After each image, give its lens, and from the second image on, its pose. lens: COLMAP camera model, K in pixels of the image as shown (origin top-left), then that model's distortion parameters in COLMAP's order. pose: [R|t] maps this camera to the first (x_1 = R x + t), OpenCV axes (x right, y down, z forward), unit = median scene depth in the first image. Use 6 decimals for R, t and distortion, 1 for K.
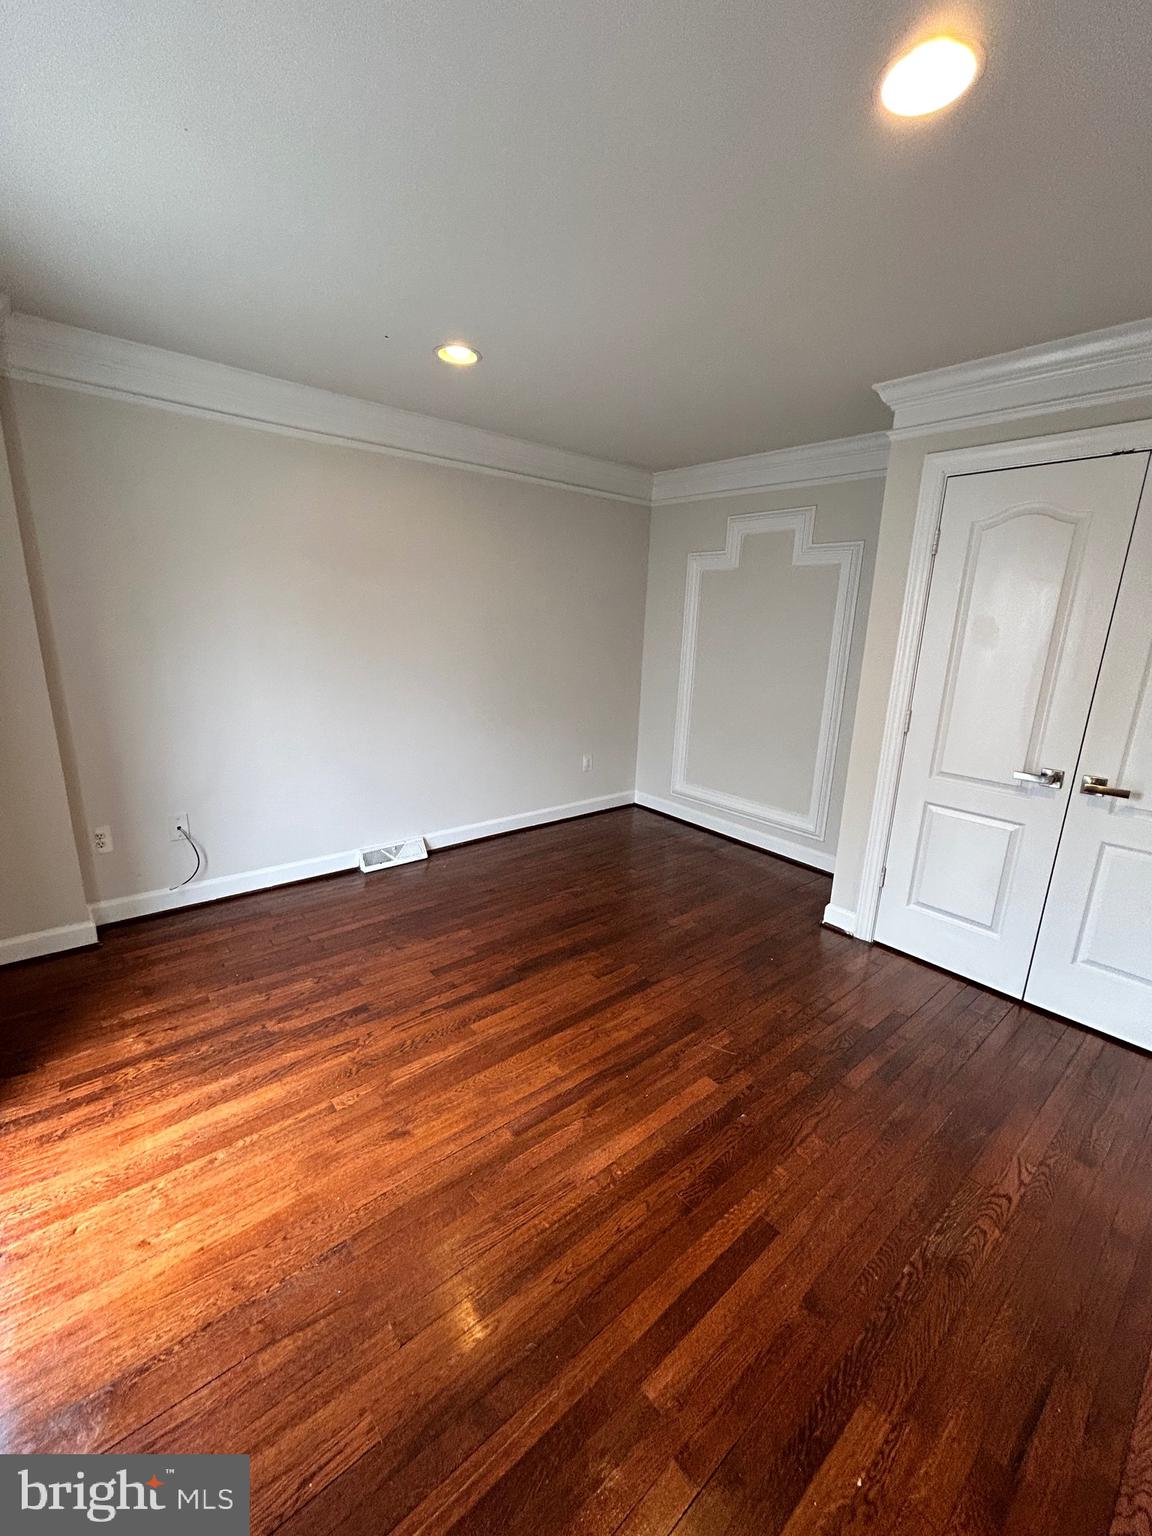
lens RADIAL K [[619.4, 0, 575.8], [0, 619.4, 770.8], [0, 0, 1]] dist [-0.000229, 0.000677]
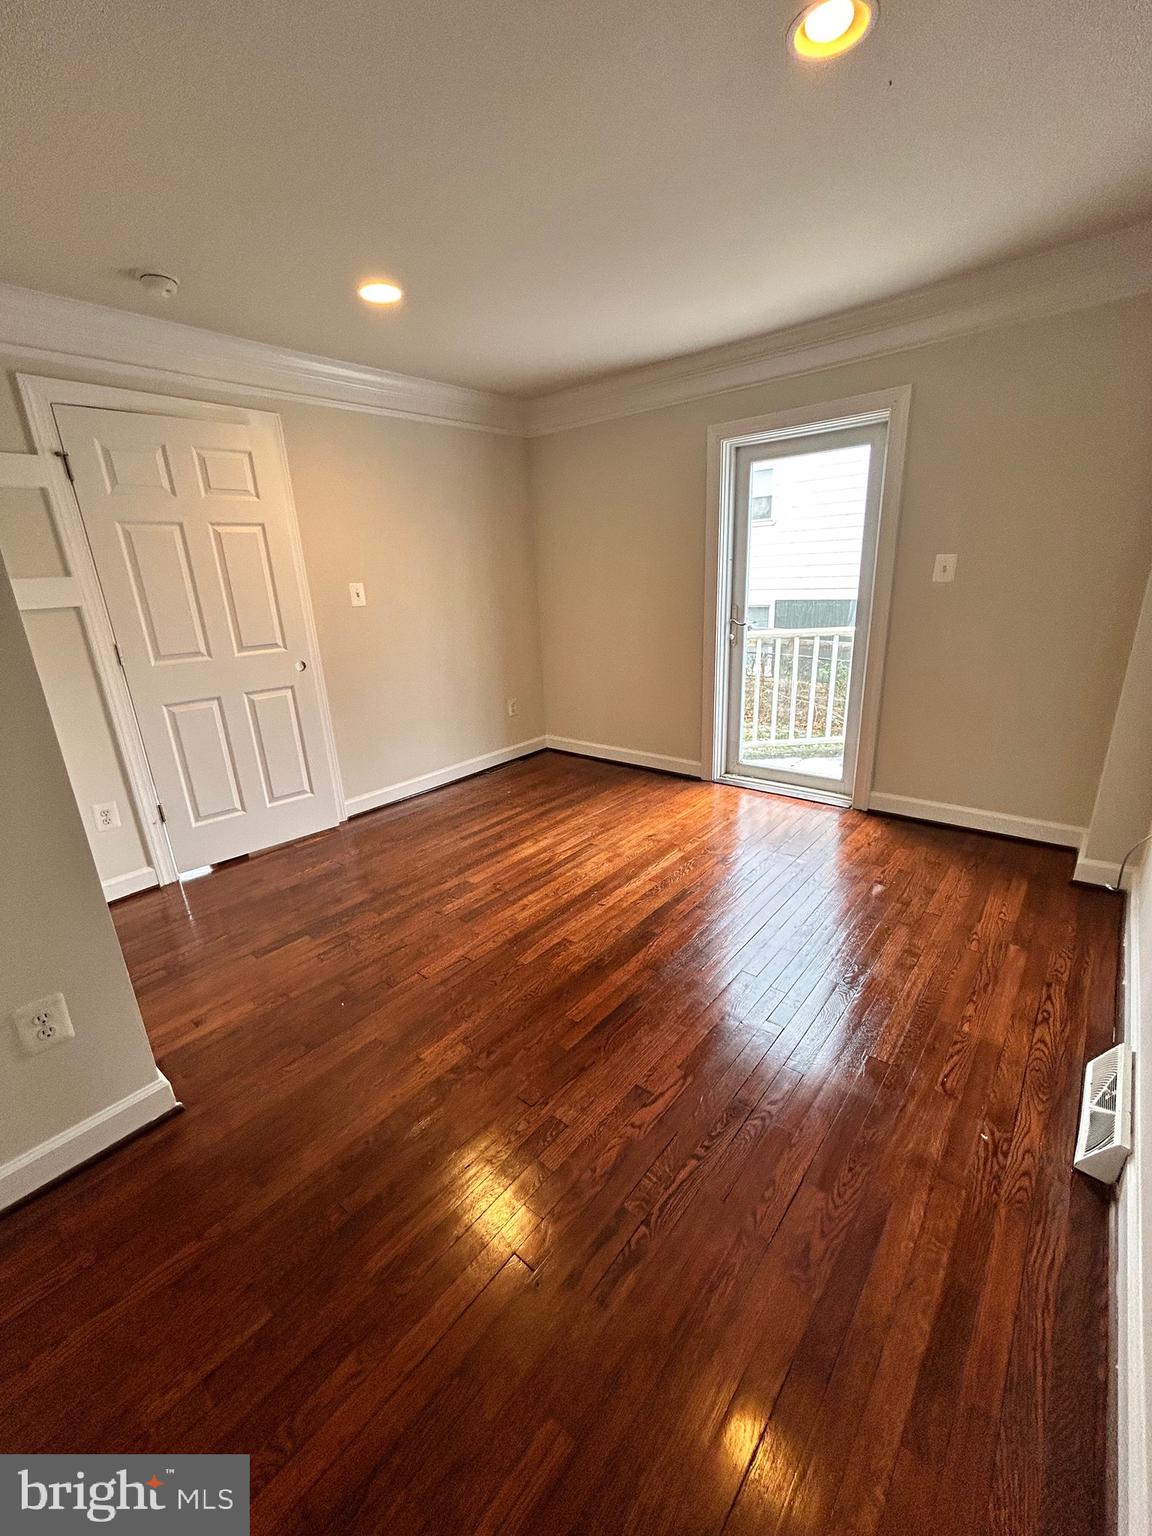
lens RADIAL K [[619.4, 0, 575.8], [0, 619.4, 770.8], [0, 0, 1]] dist [-0.000229, 0.000677]
pose [[-0.985752, 0.059090, -0.157485, 0.185765], [-0.032304, 0.852331, 0.522003, -0.456284], [0.165074, 0.519653, -0.838279, 2.055507]]
